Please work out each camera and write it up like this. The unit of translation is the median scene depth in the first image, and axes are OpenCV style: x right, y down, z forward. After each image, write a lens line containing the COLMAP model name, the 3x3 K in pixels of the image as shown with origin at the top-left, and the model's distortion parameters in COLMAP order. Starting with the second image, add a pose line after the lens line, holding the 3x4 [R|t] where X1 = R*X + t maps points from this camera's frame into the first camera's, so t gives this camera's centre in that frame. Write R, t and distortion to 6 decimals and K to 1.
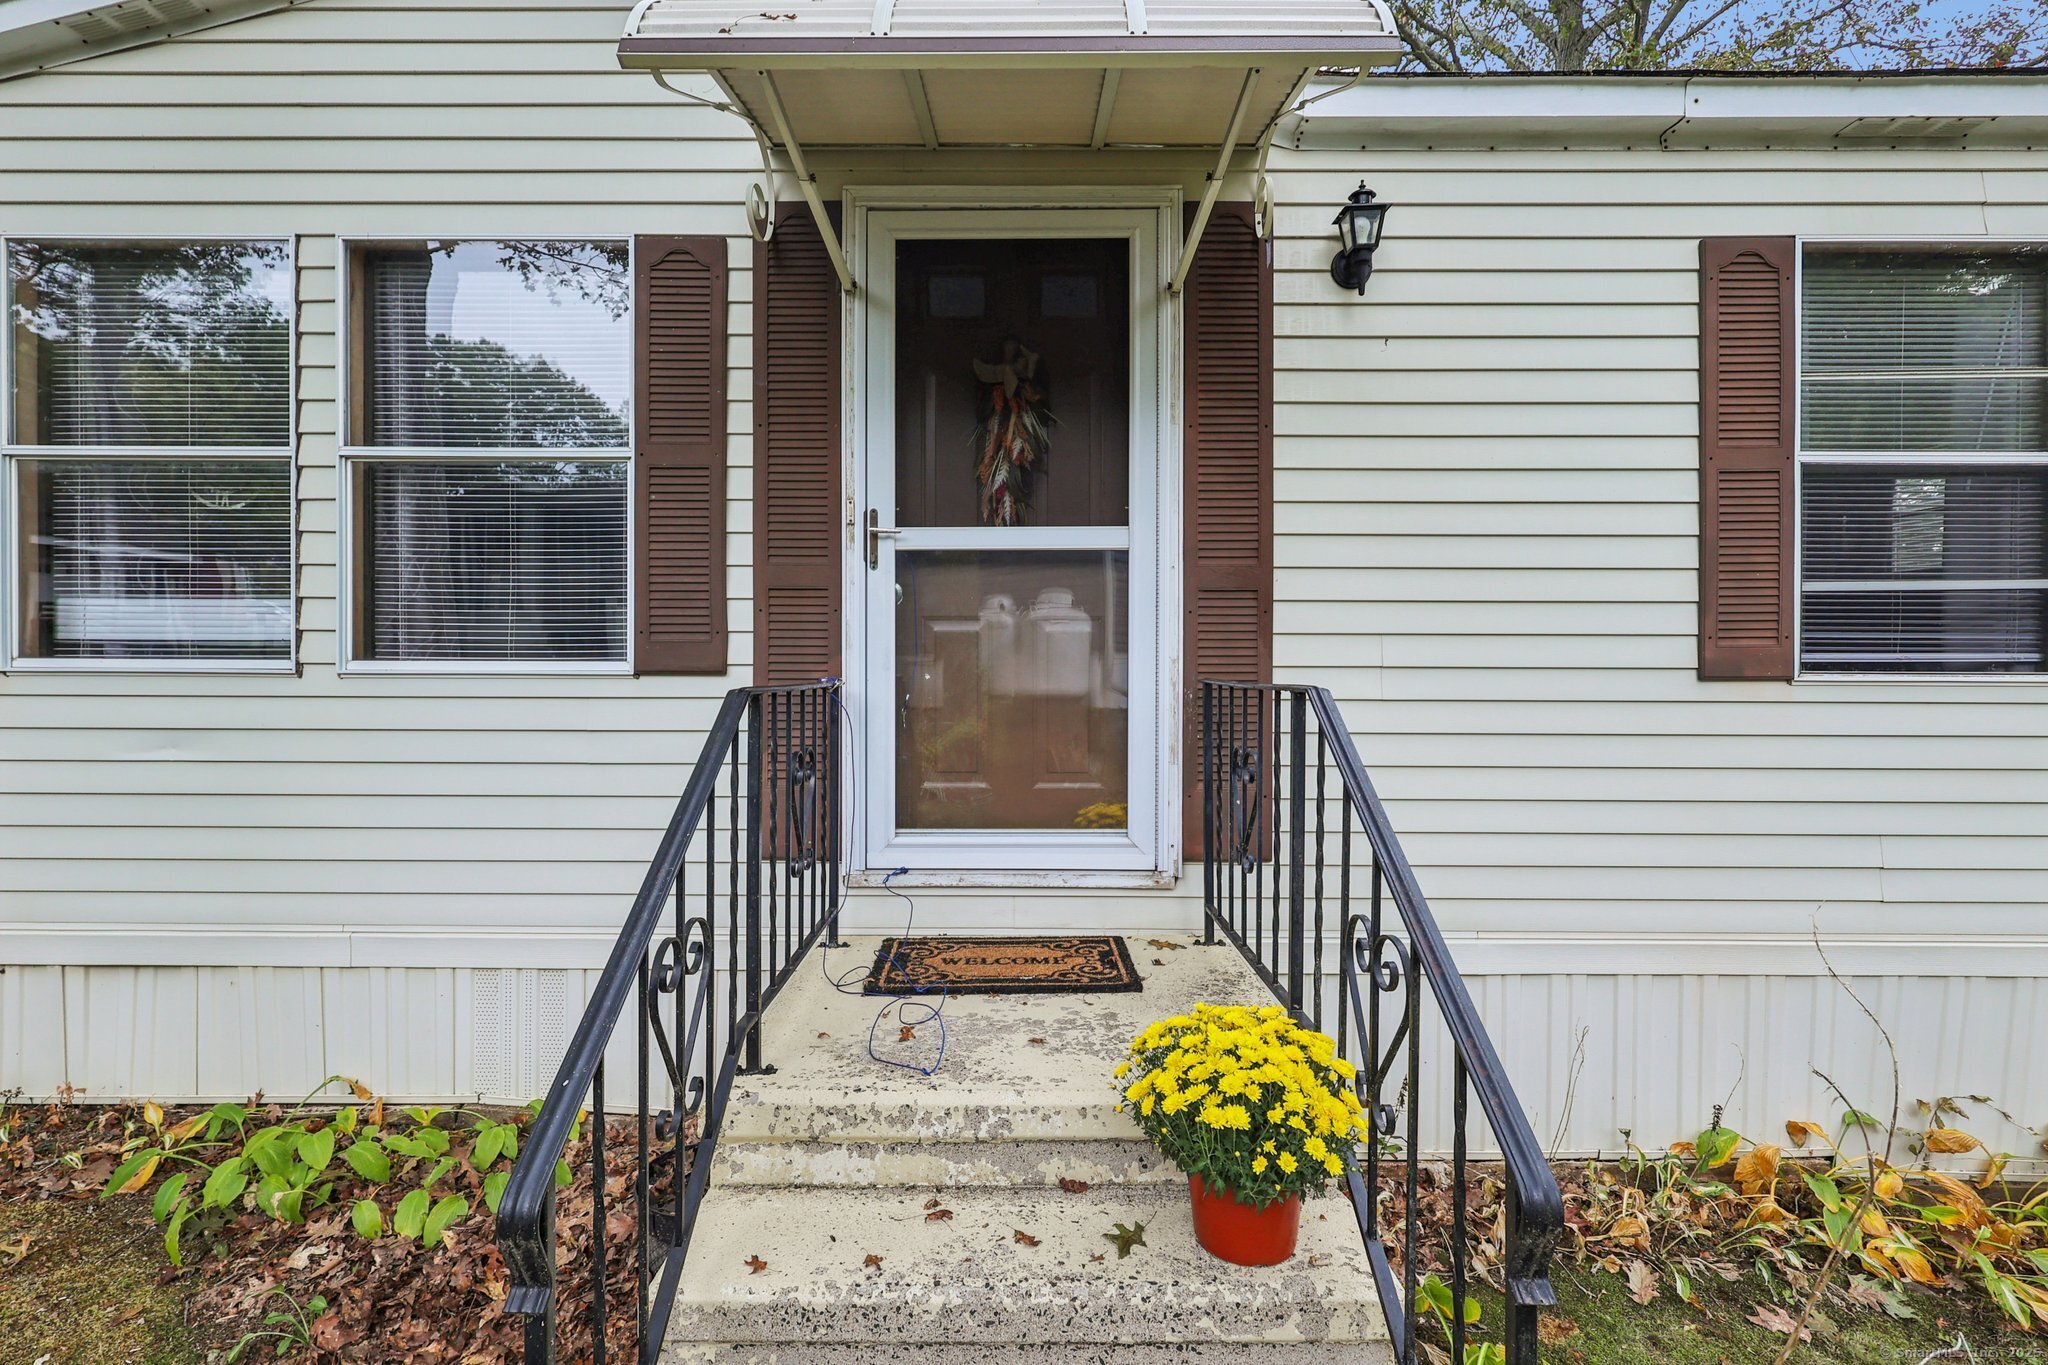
lens RADIAL K [[944.2, 0, 1024.4], [0, 944.2, 693.2], [0, 0, 1]] dist [-0.004716, 0.000248]
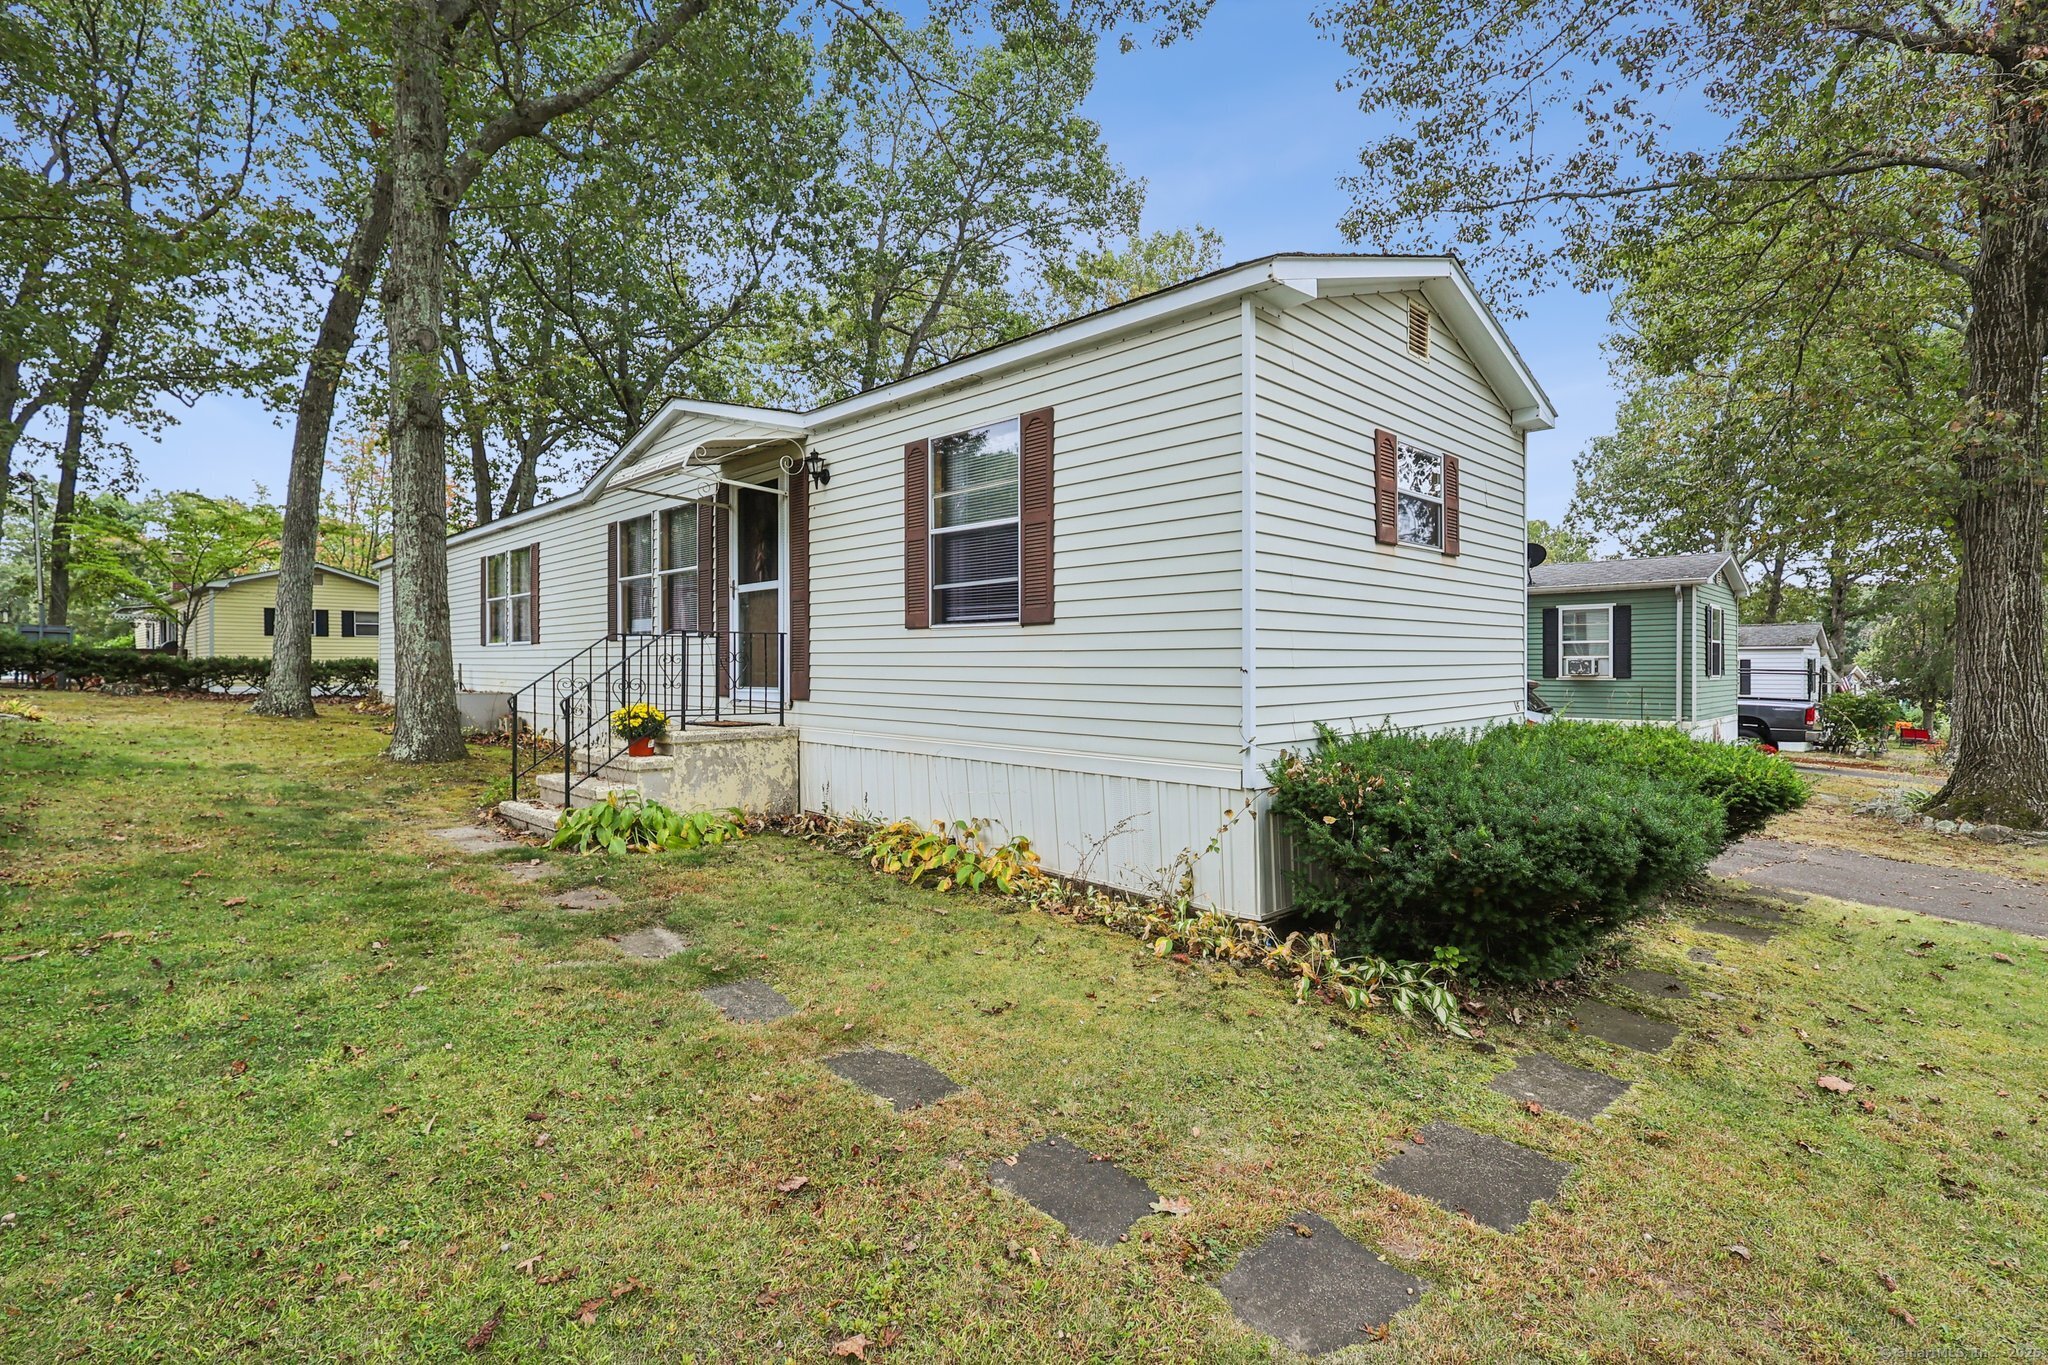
lens RADIAL K [[944.2, 0, 1025.0], [0, 944.2, 666.5], [0, 0, 1]] dist [-0.004716, 0.000248]
pose [[0.702359, 0.004958, -0.711805, 2.645957], [-0.001174, 0.999982, 0.005807, 0.067132], [0.711822, -0.003243, 0.702353, -0.476292]]
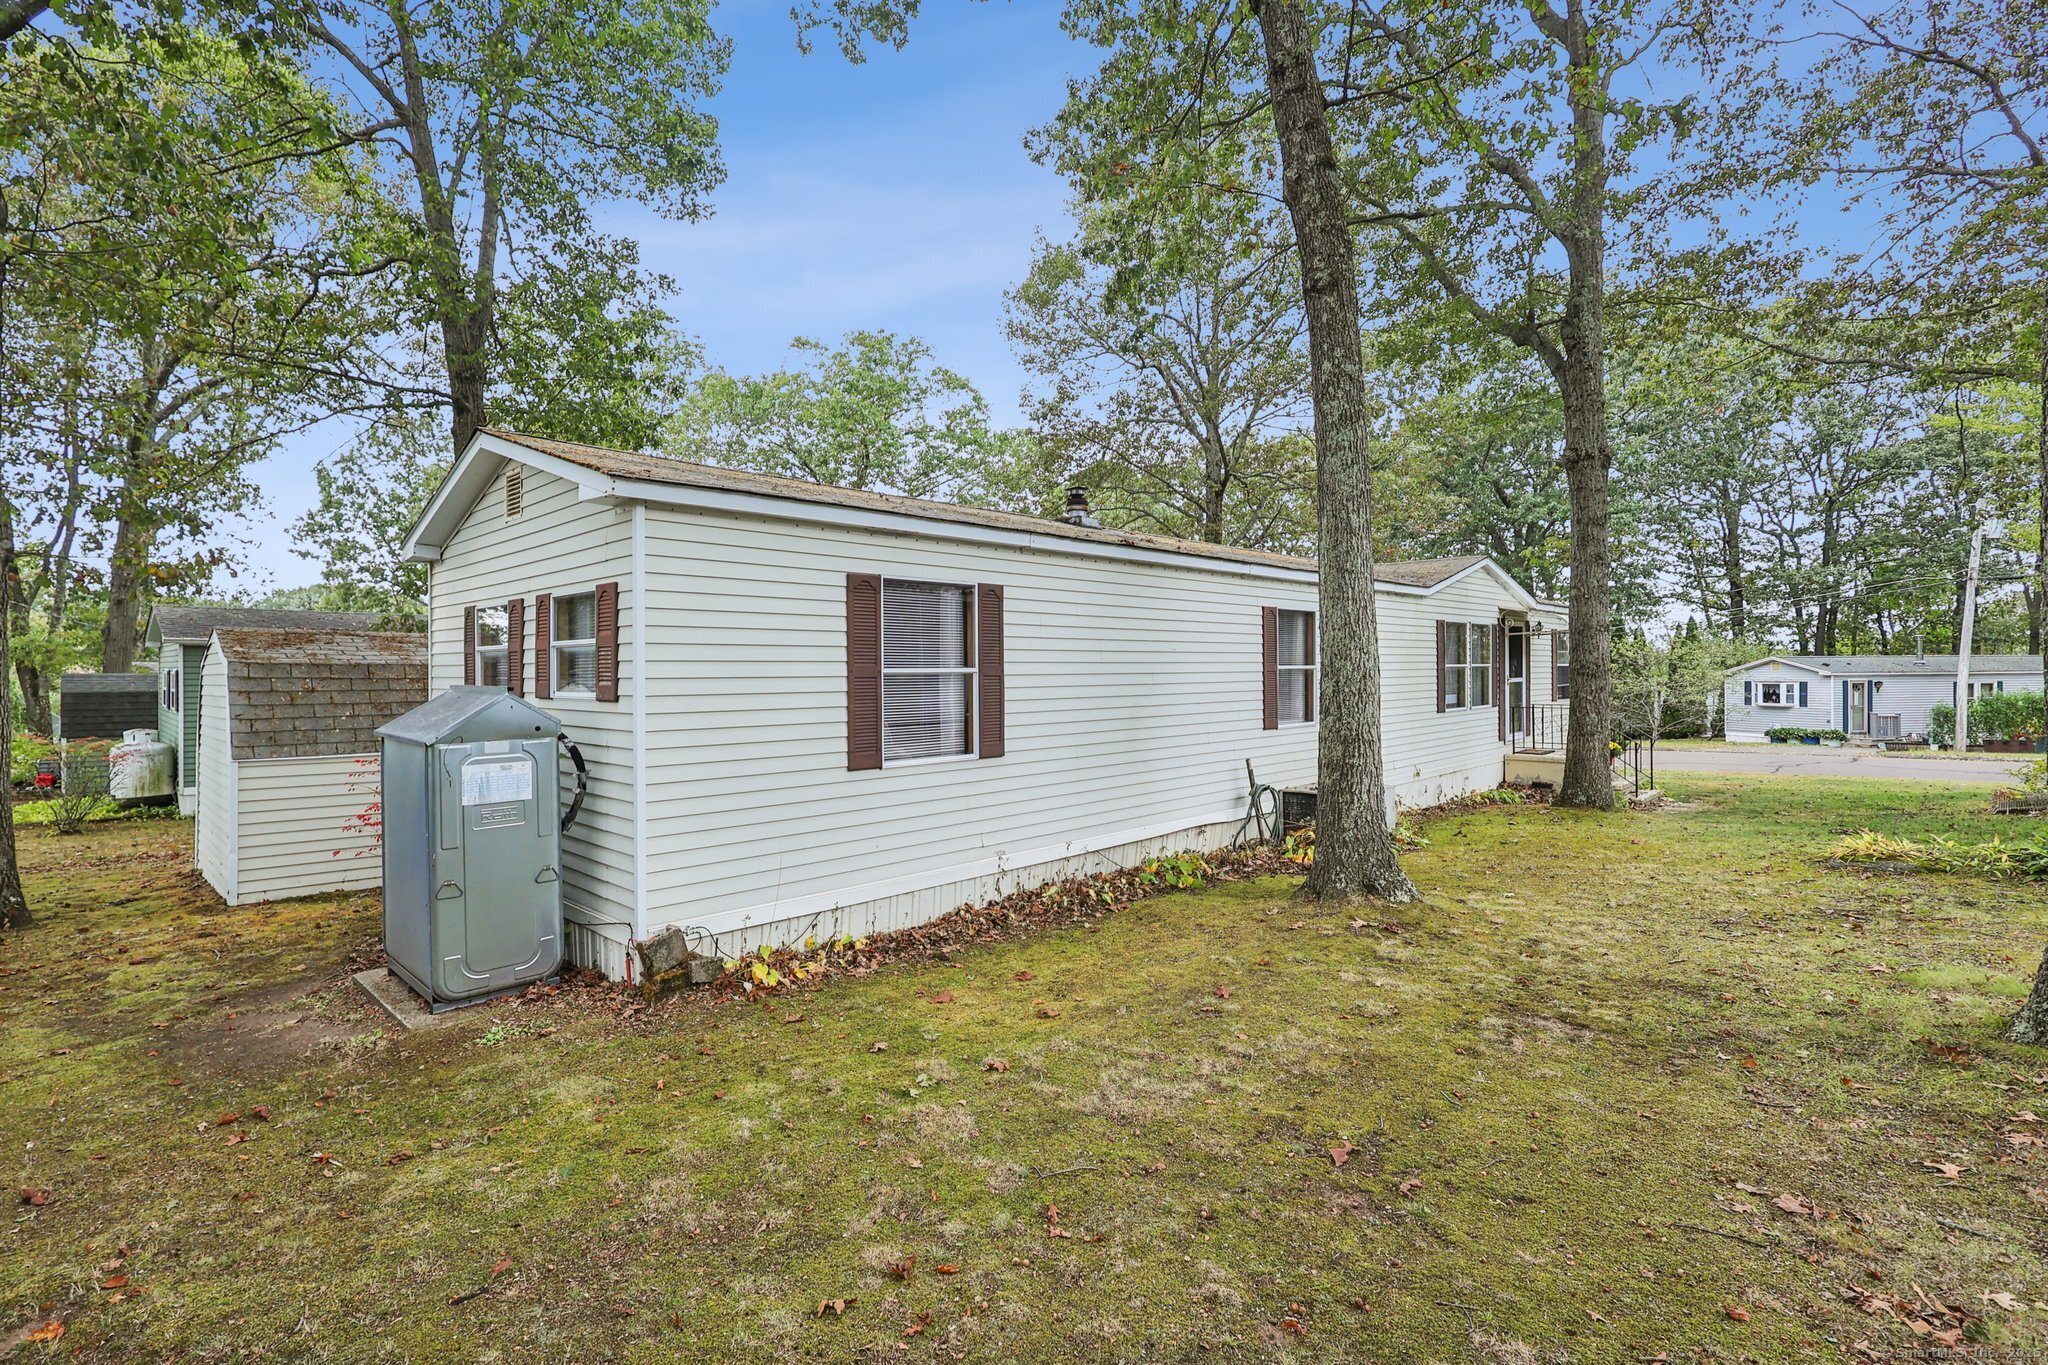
lens RADIAL K [[944.2, 0, 1021.2], [0, 944.2, 678.1], [0, 0, 1]] dist [-0.004716, 0.000248]
pose [[0.693578, -0.012618, 0.720271, -0.598807], [0.009433, 0.999920, 0.008433, -0.249387], [-0.720320, 0.000945, 0.693641, -0.833886]]
